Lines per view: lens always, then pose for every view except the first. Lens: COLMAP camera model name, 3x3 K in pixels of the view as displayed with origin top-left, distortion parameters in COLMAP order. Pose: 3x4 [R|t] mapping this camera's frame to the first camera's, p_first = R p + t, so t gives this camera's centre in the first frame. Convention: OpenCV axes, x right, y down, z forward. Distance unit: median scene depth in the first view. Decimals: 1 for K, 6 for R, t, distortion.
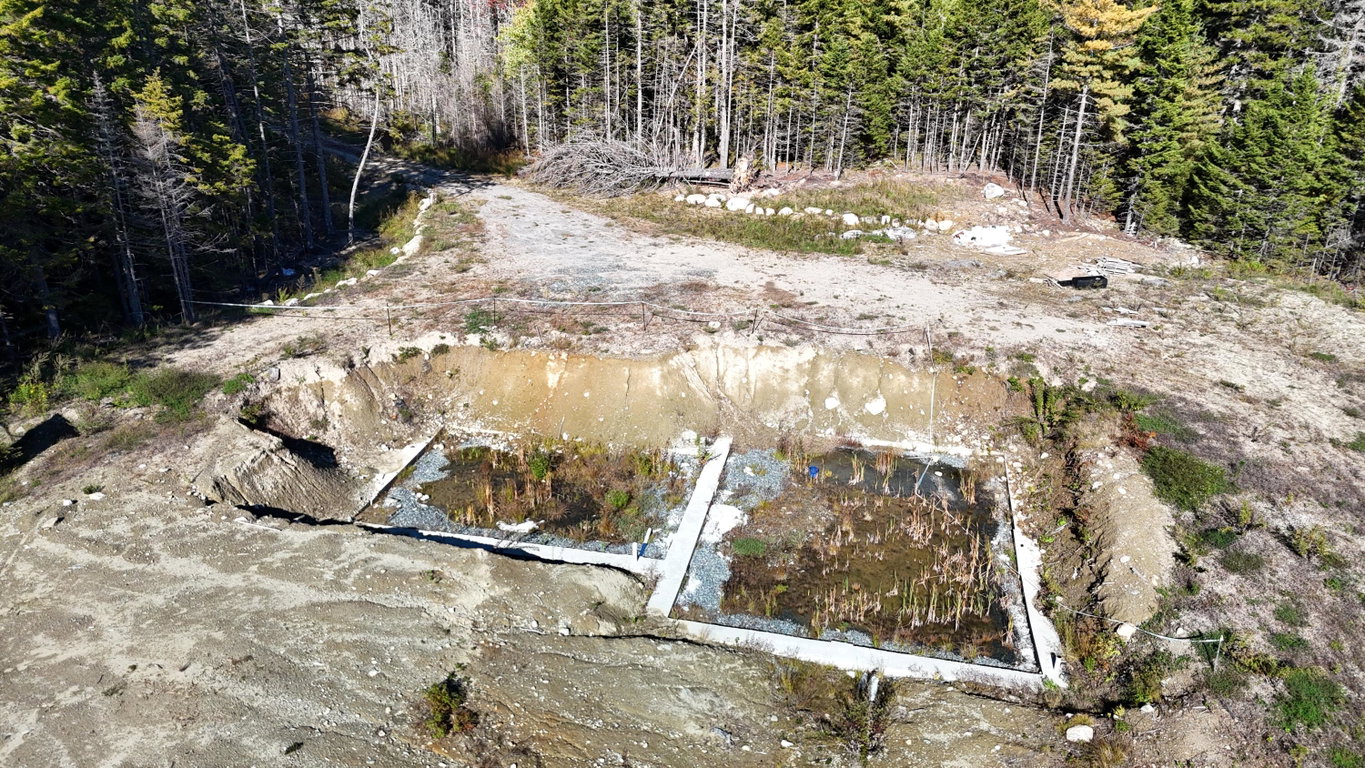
lens RADIAL K [[978.6, 0, 686.4], [0, 978.6, 397.1], [0, 0, 1]] dist [0.050349, -0.038731]
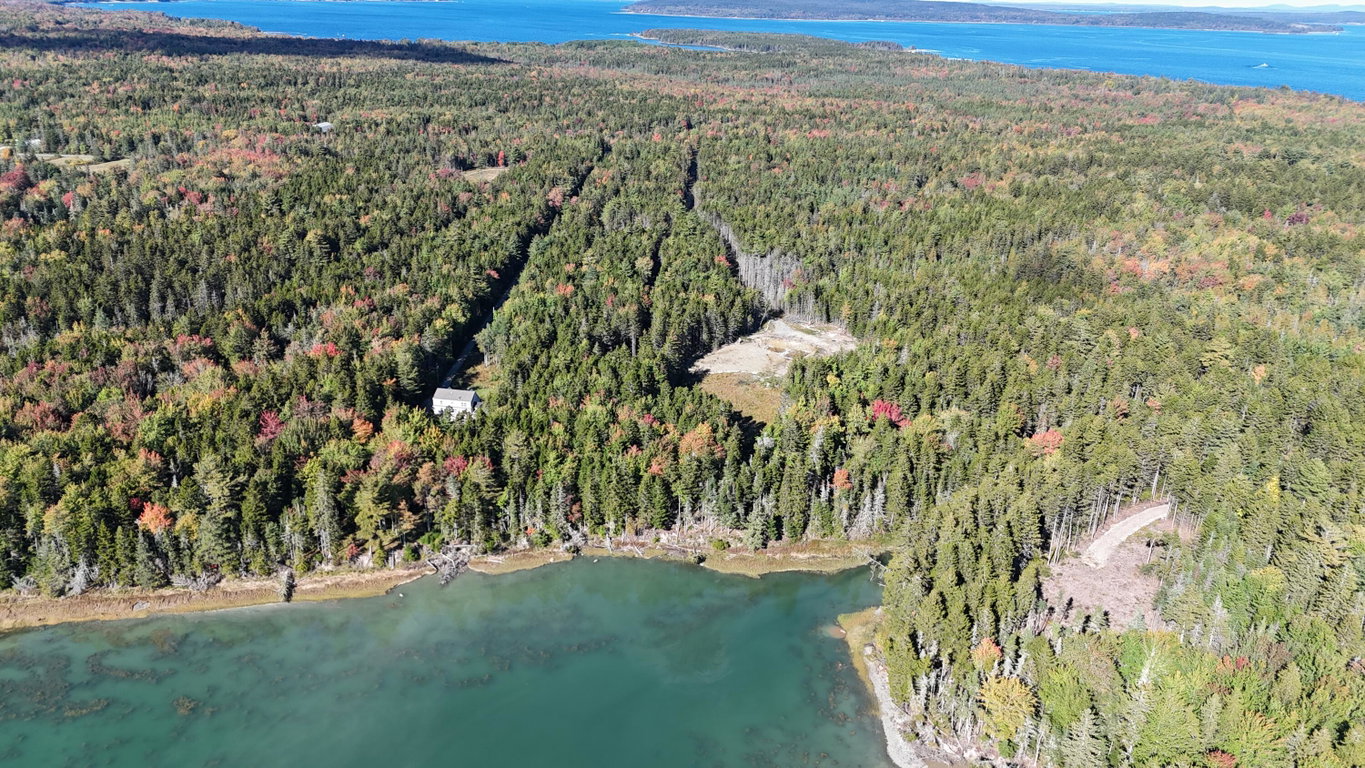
lens RADIAL K [[978.6, 0, 680.2], [0, 978.6, 372.4], [0, 0, 1]] dist [0.050349, -0.038731]
pose [[0.940242, 0.127878, -0.315584, 1.498513], [-0.148974, 0.987882, -0.043549, 0.608867], [0.306190, 0.087961, 0.947898, -6.223902]]
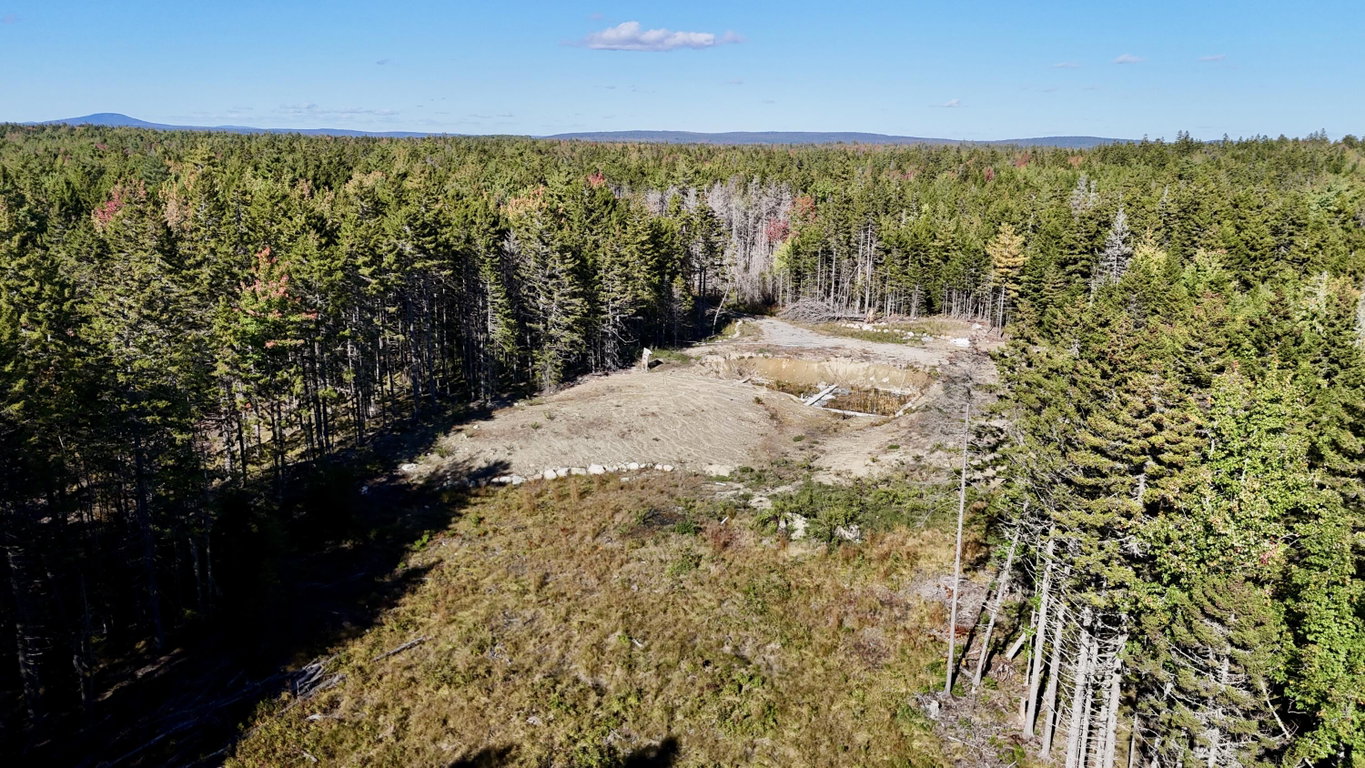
lens RADIAL K [[978.6, 0, 672.9], [0, 978.6, 381.3], [0, 0, 1]] dist [0.050349, -0.038731]
pose [[0.965589, 0.052683, -0.254682, 0.200213], [-0.101029, 0.978343, -0.180659, 0.388840], [0.239649, 0.200173, 0.950000, -1.287921]]
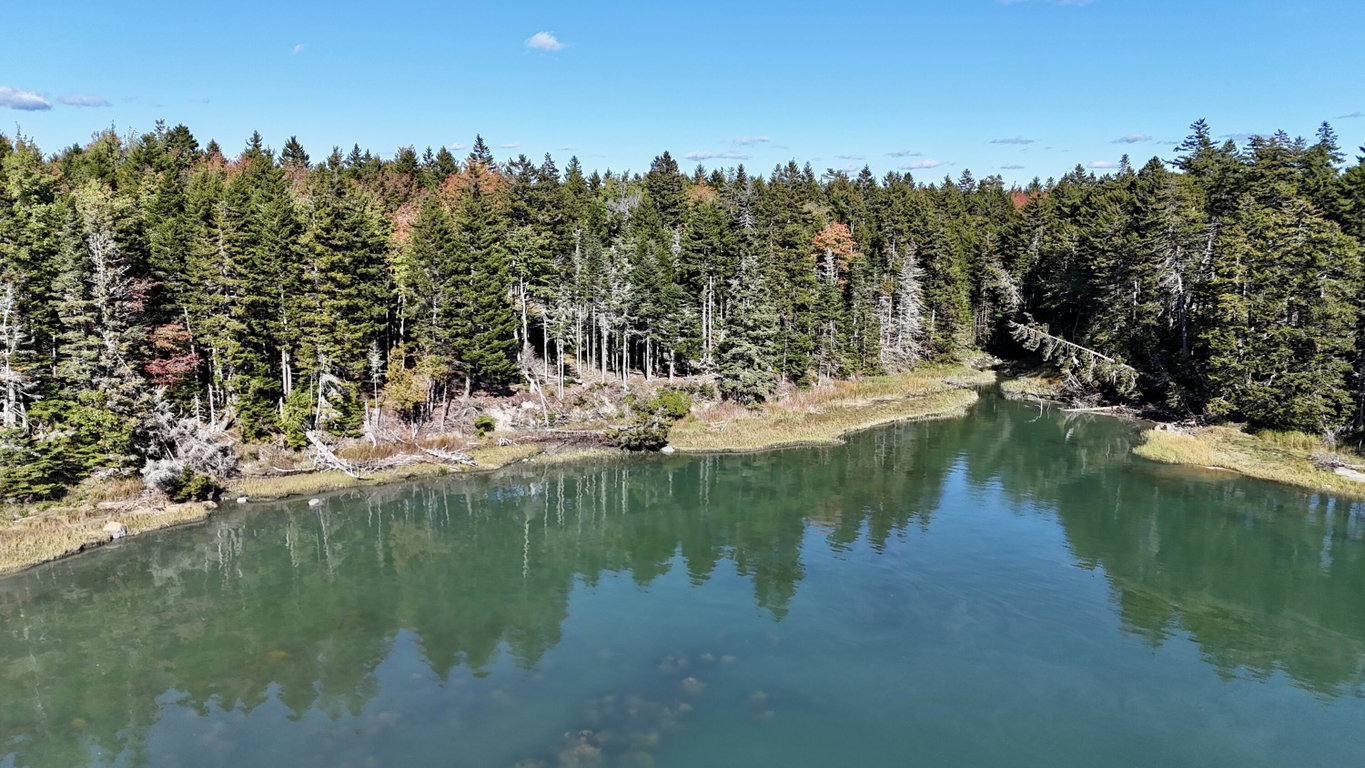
lens RADIAL K [[978.6, 0, 686.5], [0, 978.6, 386.3], [0, 0, 1]] dist [0.050349, -0.038731]
pose [[0.953470, -0.051752, 0.297012, -0.089856], [0.126234, 0.963172, -0.237413, 1.511274], [-0.273787, 0.263859, 0.924889, -3.202152]]
